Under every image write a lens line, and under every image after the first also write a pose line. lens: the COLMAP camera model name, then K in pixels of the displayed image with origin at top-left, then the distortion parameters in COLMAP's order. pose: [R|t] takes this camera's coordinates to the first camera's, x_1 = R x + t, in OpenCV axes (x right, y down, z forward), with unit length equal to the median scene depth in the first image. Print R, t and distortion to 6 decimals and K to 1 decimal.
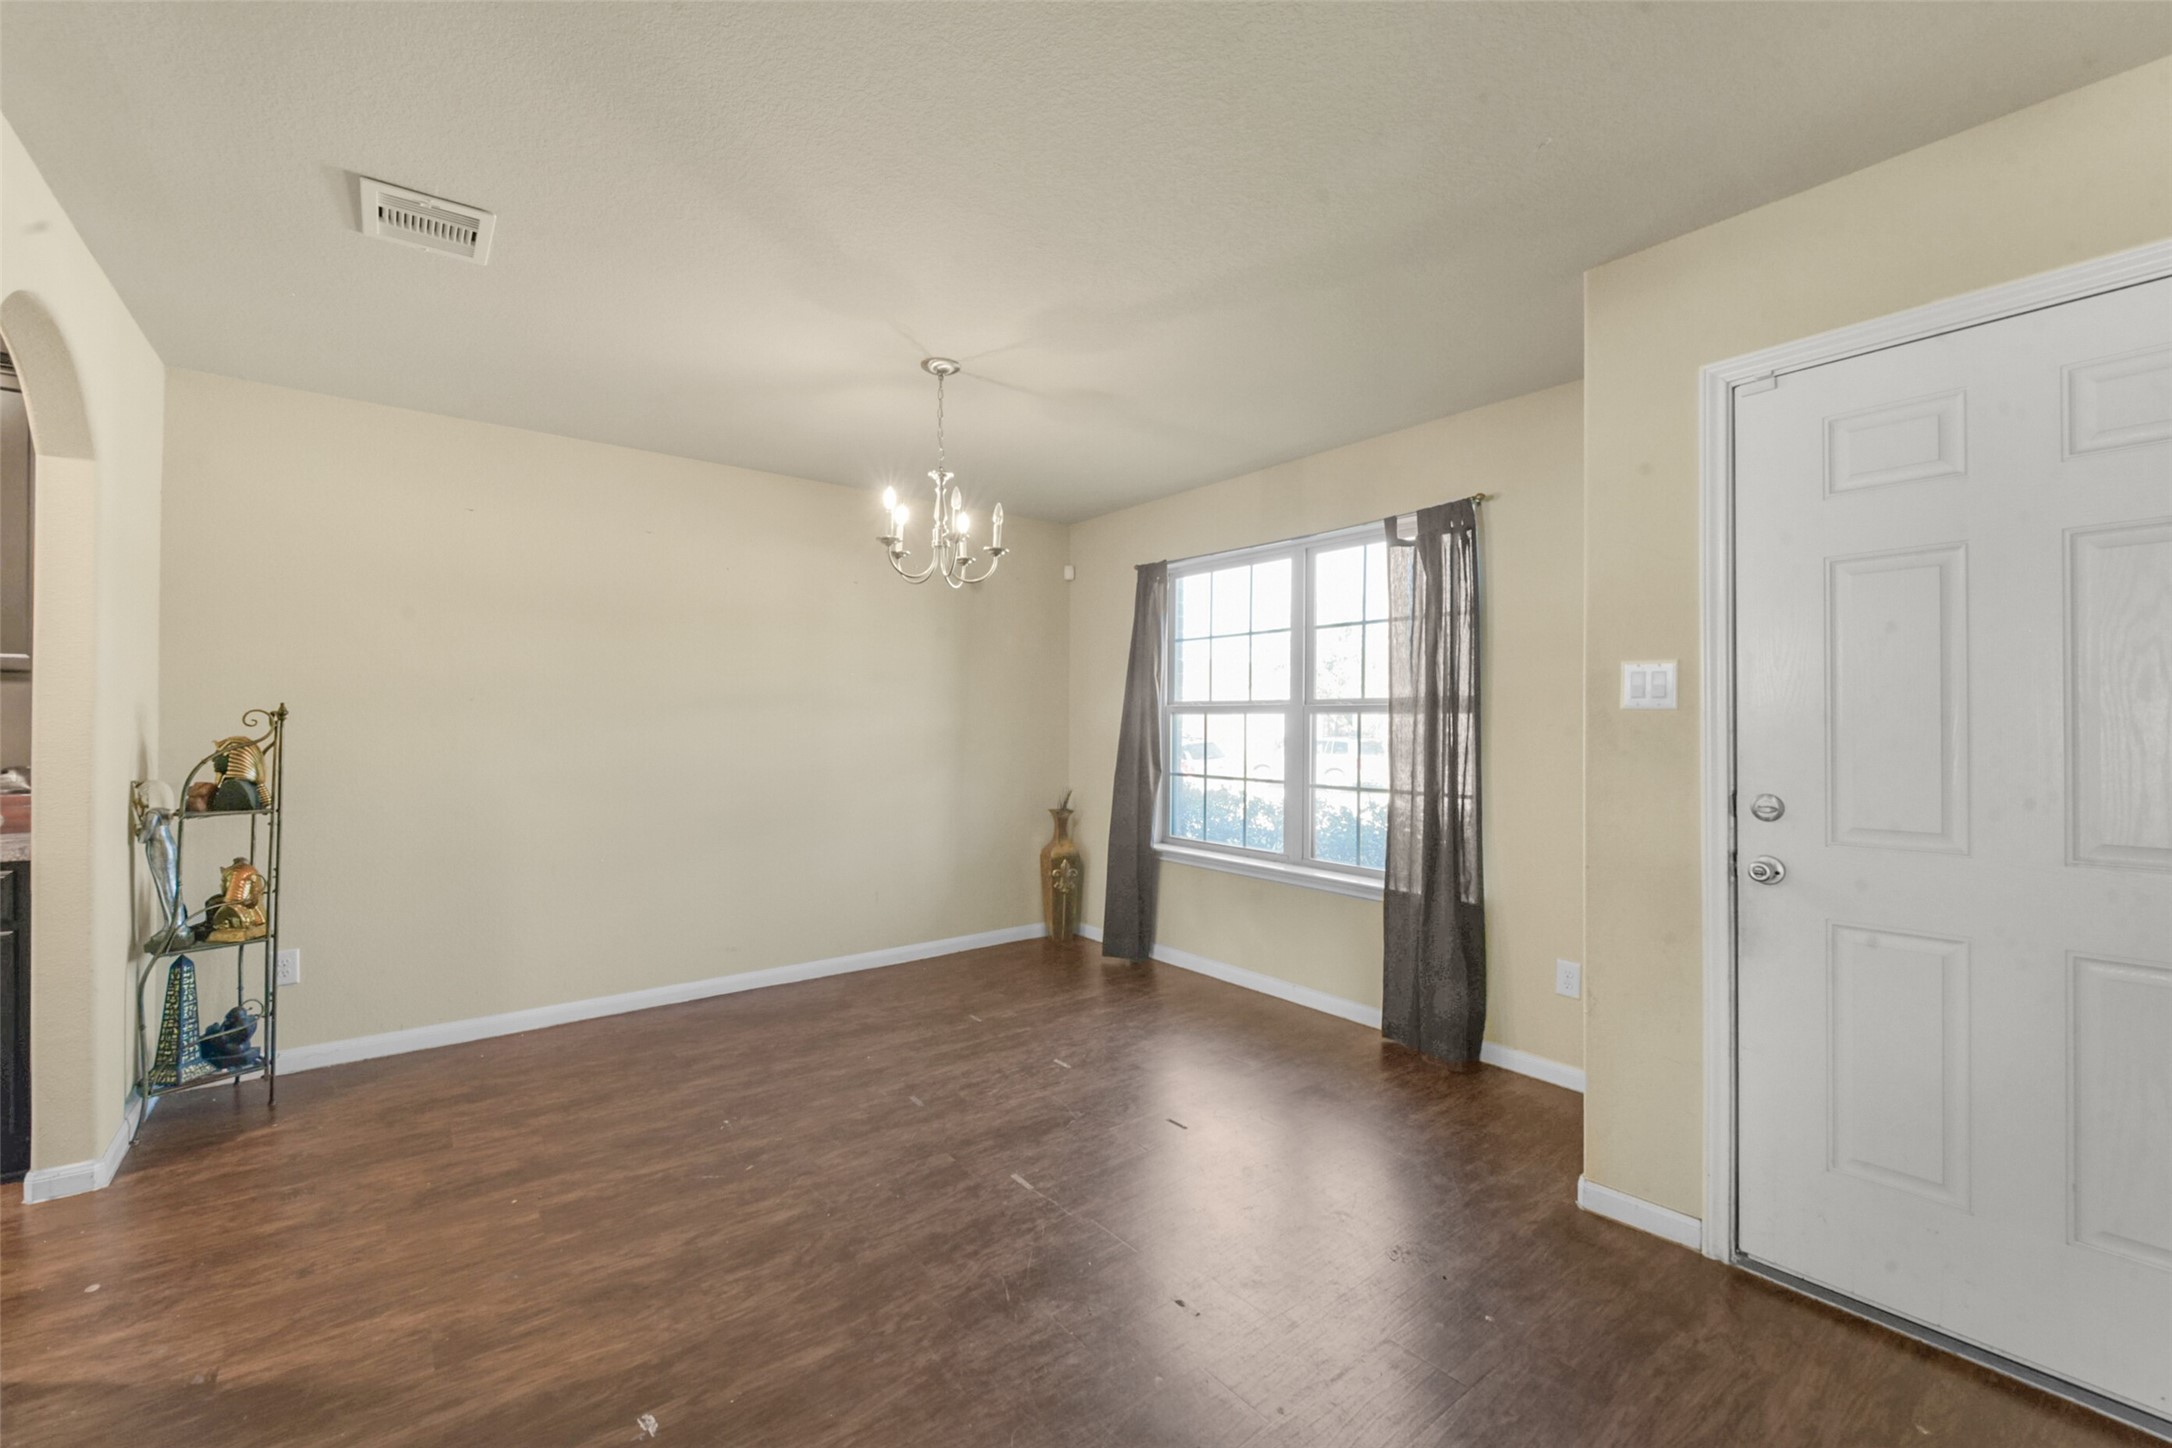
lens RADIAL K [[871.5, 0, 1090.6], [0, 871.5, 730.6], [0, 0, 1]] dist [0.002062, 0.000120]
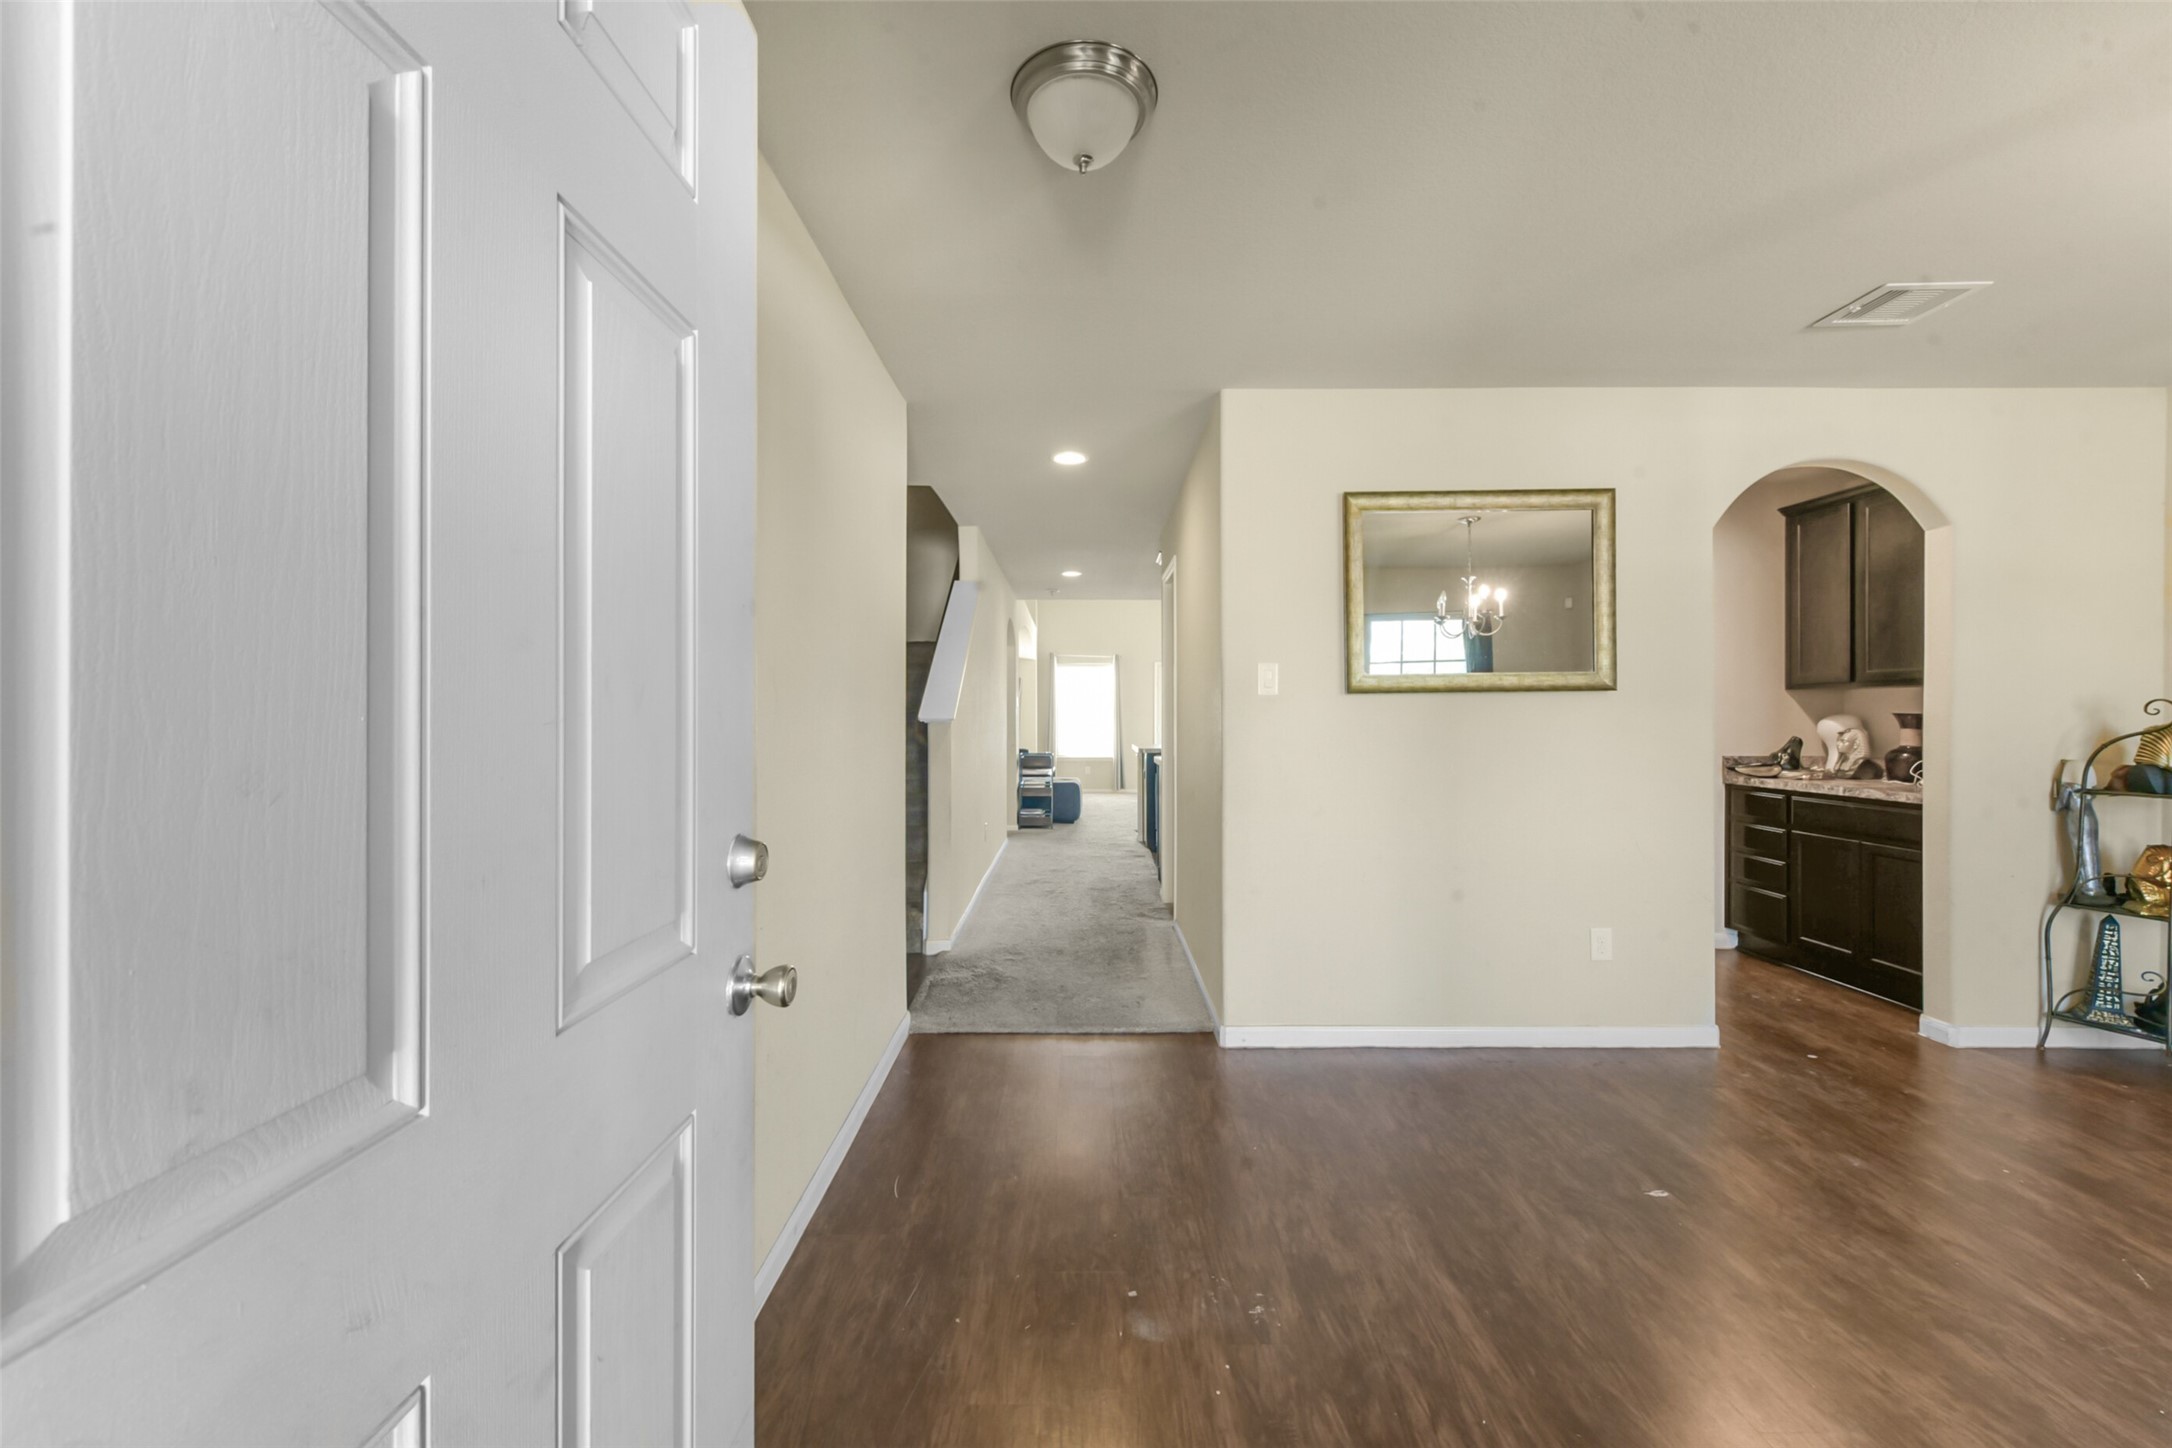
lens RADIAL K [[871.5, 0, 1051.4], [0, 871.5, 724.2], [0, 0, 1]] dist [0.002062, 0.000120]
pose [[-0.649814, 0.006683, -0.760064, 0.894541], [0.007583, 0.999969, 0.002309, -0.010539], [0.760055, -0.004263, -0.649844, 0.821967]]
